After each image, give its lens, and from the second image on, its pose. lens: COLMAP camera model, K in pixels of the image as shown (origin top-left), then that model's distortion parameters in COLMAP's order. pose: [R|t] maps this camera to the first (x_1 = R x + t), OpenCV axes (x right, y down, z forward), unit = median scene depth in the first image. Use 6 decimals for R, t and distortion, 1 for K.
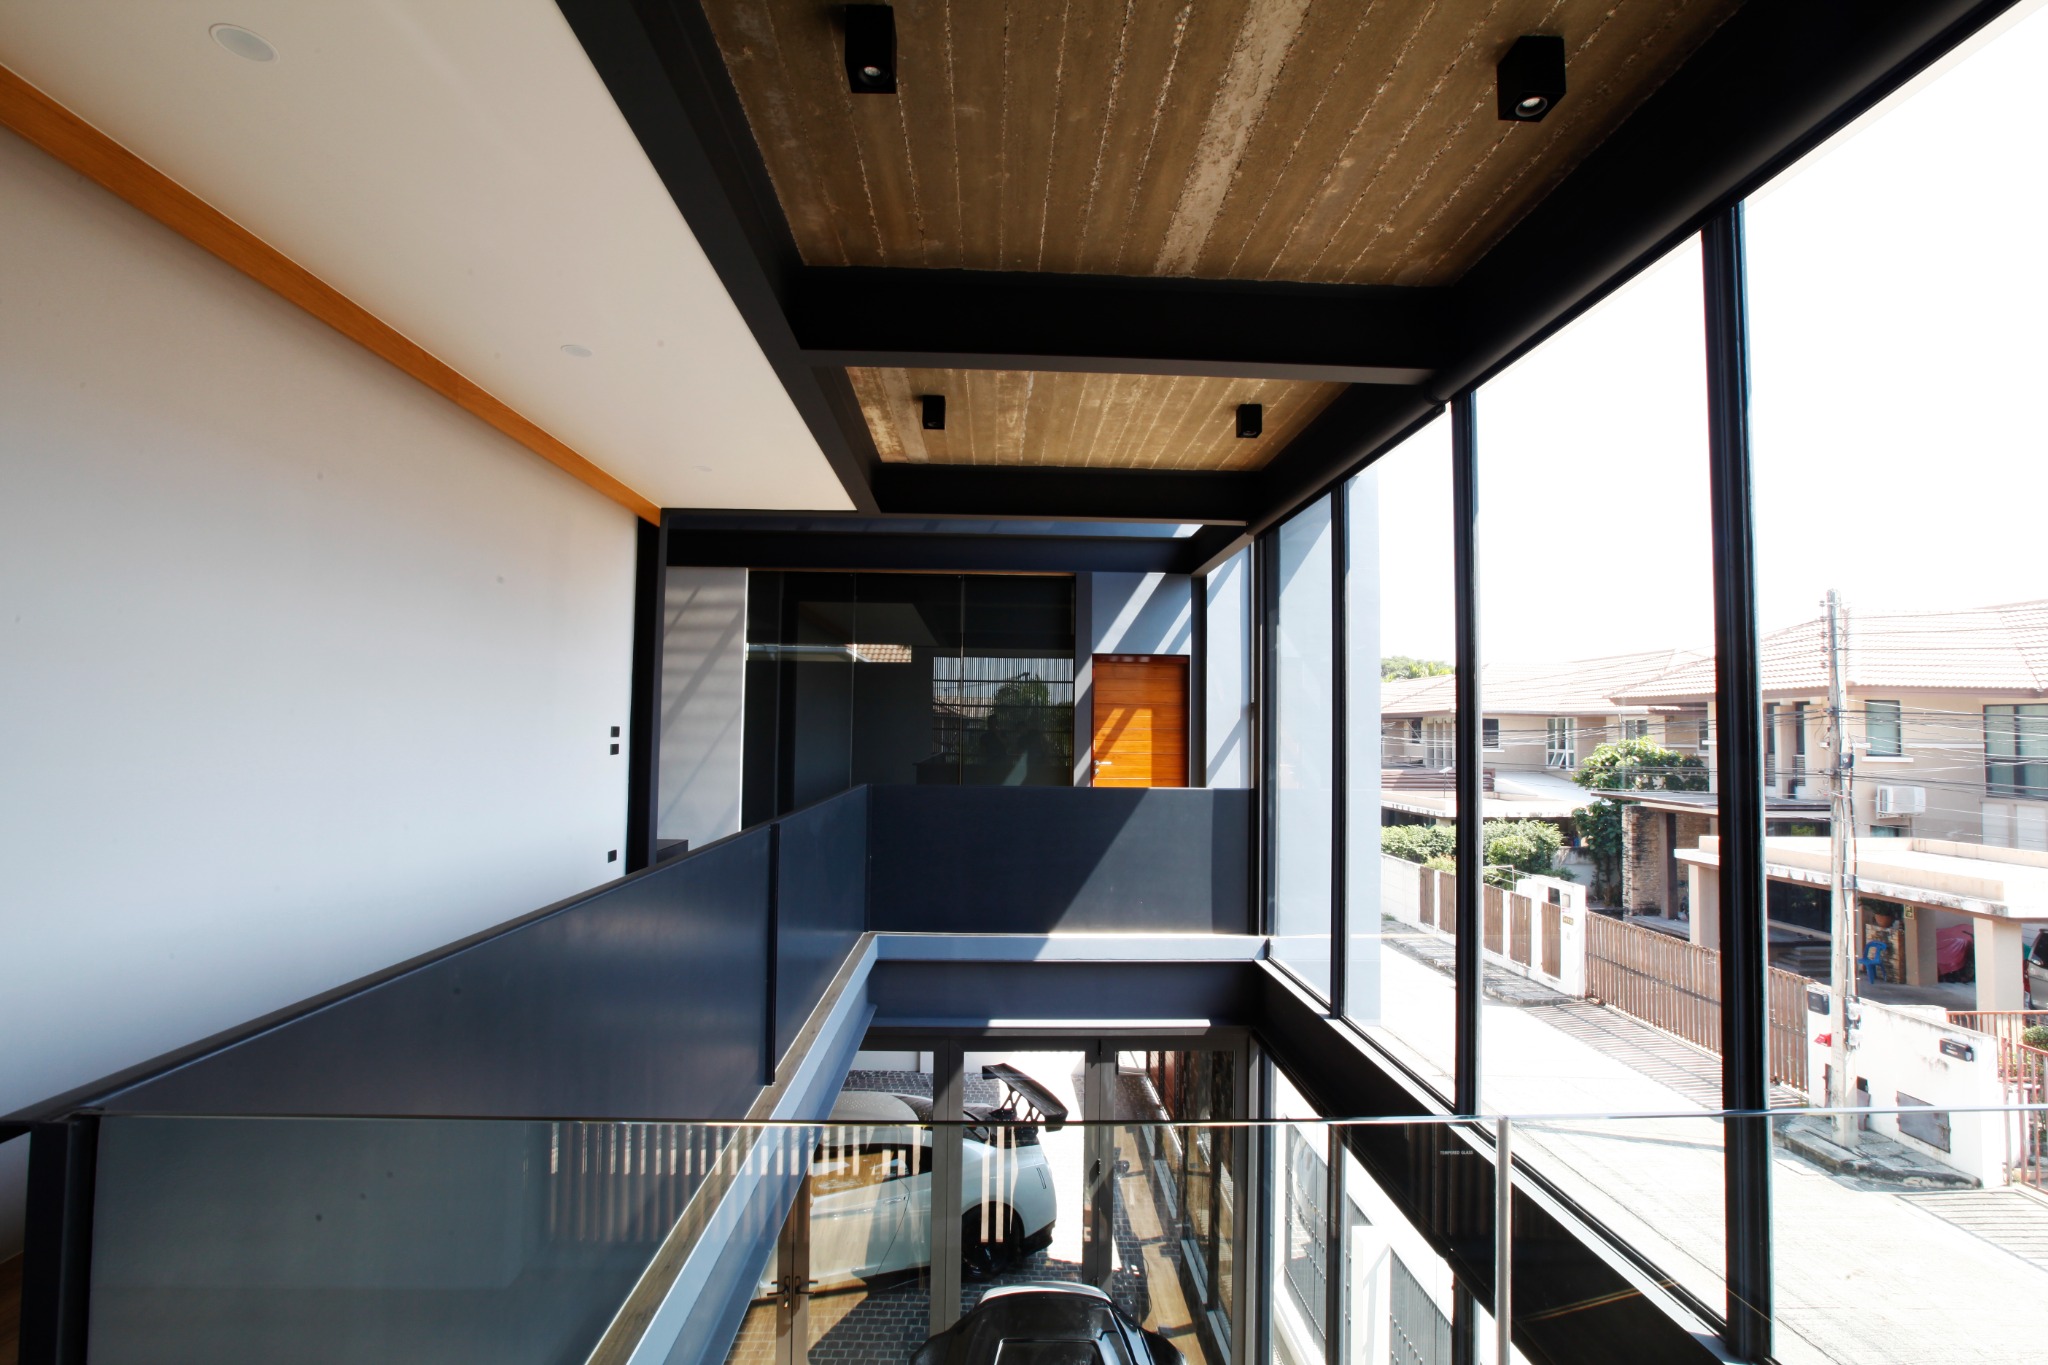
lens RADIAL K [[946.6, 0, 1024.0], [0, 946.6, 682.5], [0, 0, 1]] dist [-0.035985, 0.011379]
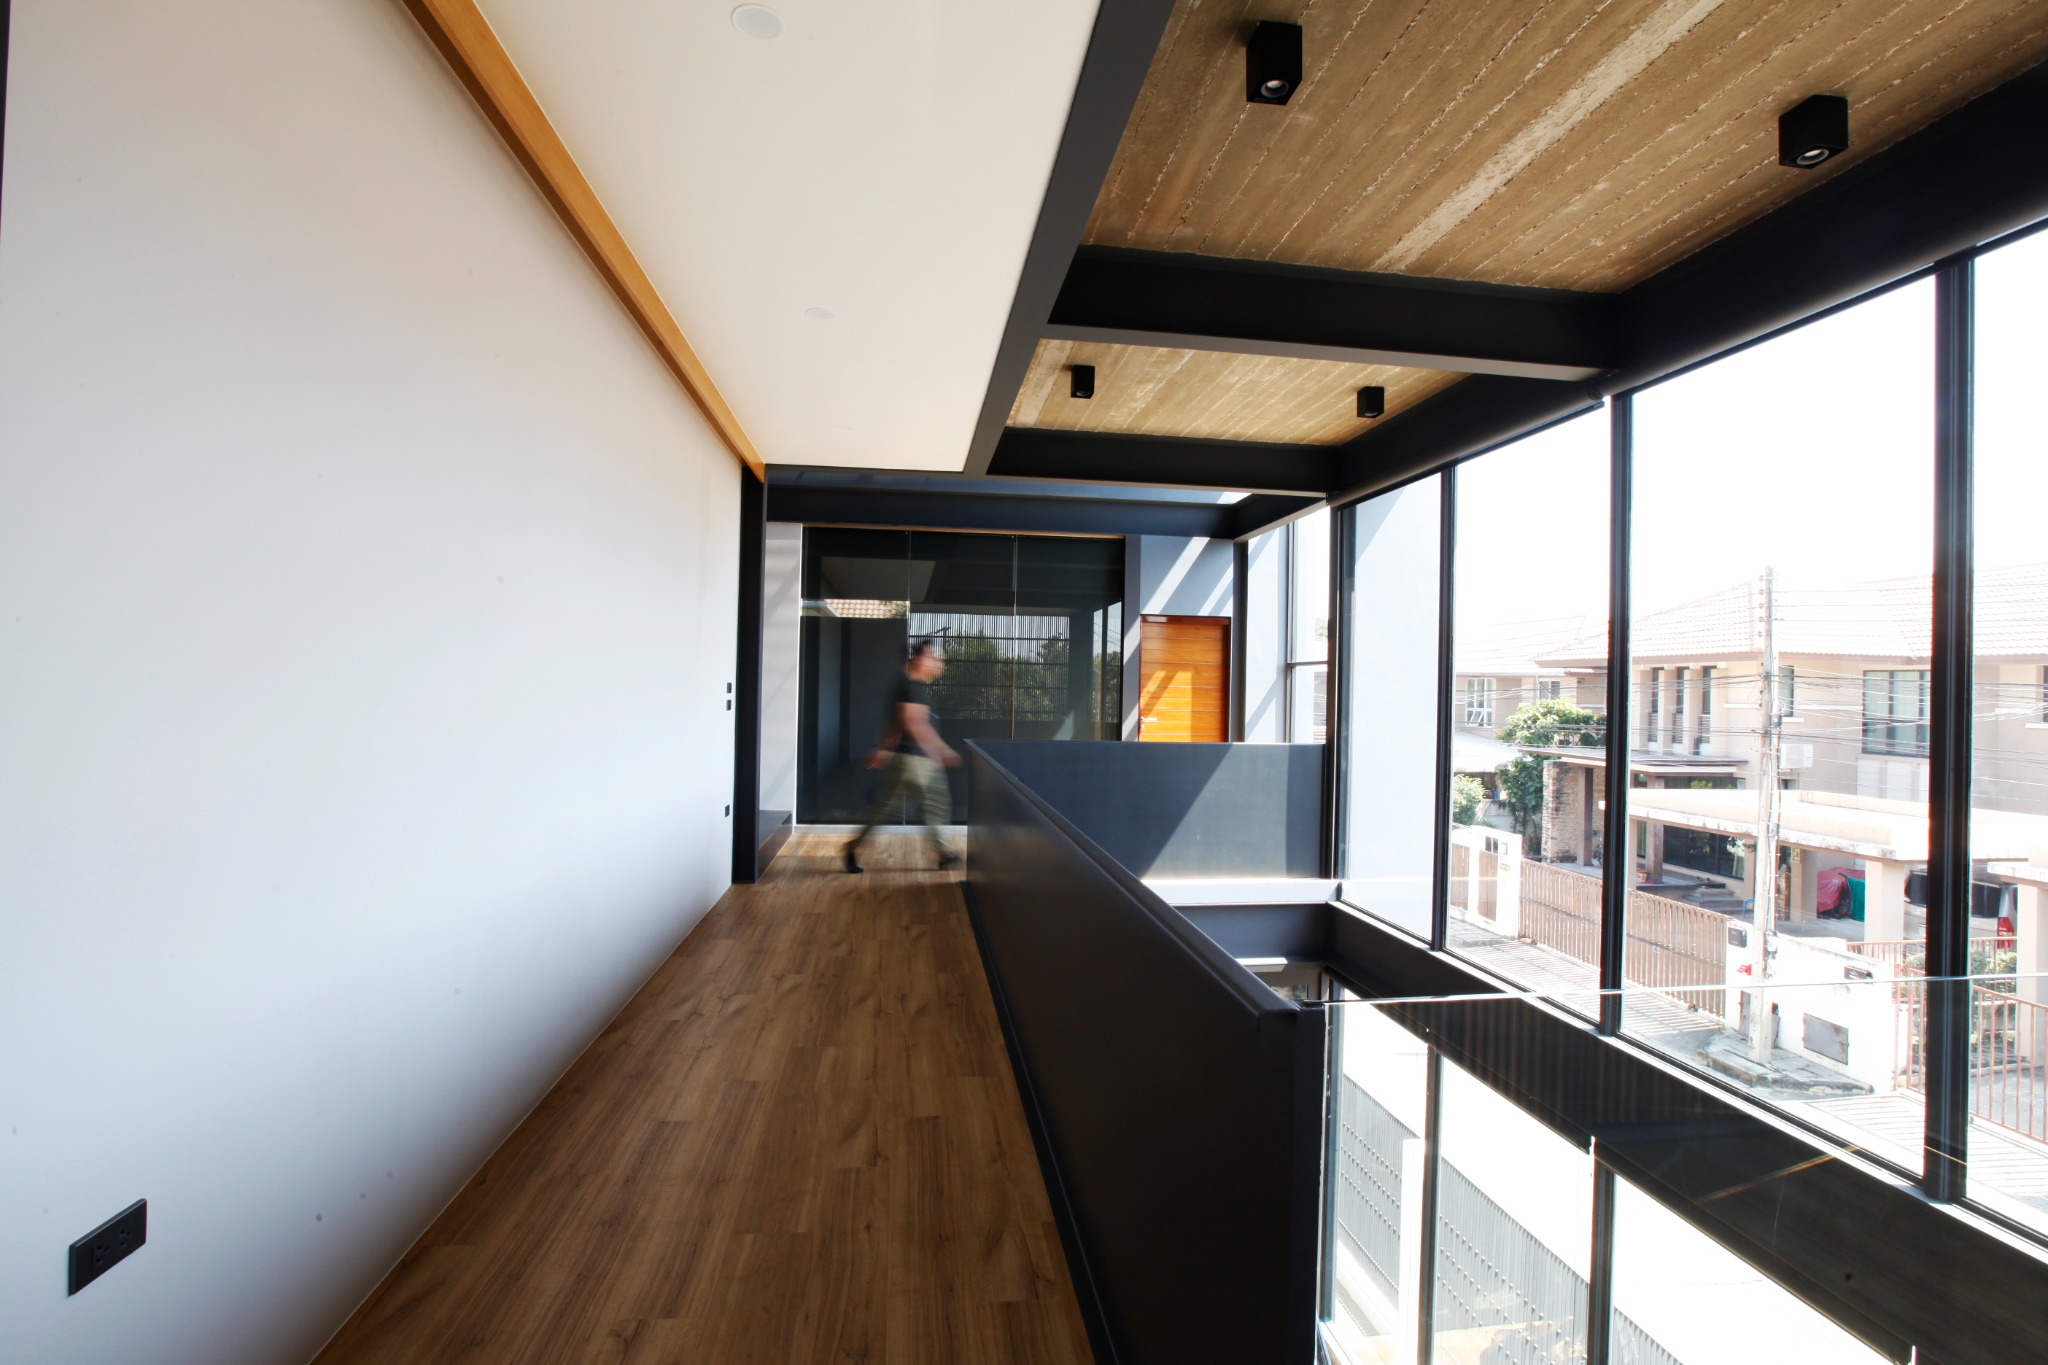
lens RADIAL K [[946.6, 0, 1024.0], [0, 946.6, 682.5], [0, 0, 1]] dist [-0.035985, 0.011379]
pose [[0.995505, 0.007576, 0.094410, -0.118956], [-0.011983, 0.998860, 0.046201, -0.001726], [-0.093952, -0.047124, 0.994461, -0.018244]]
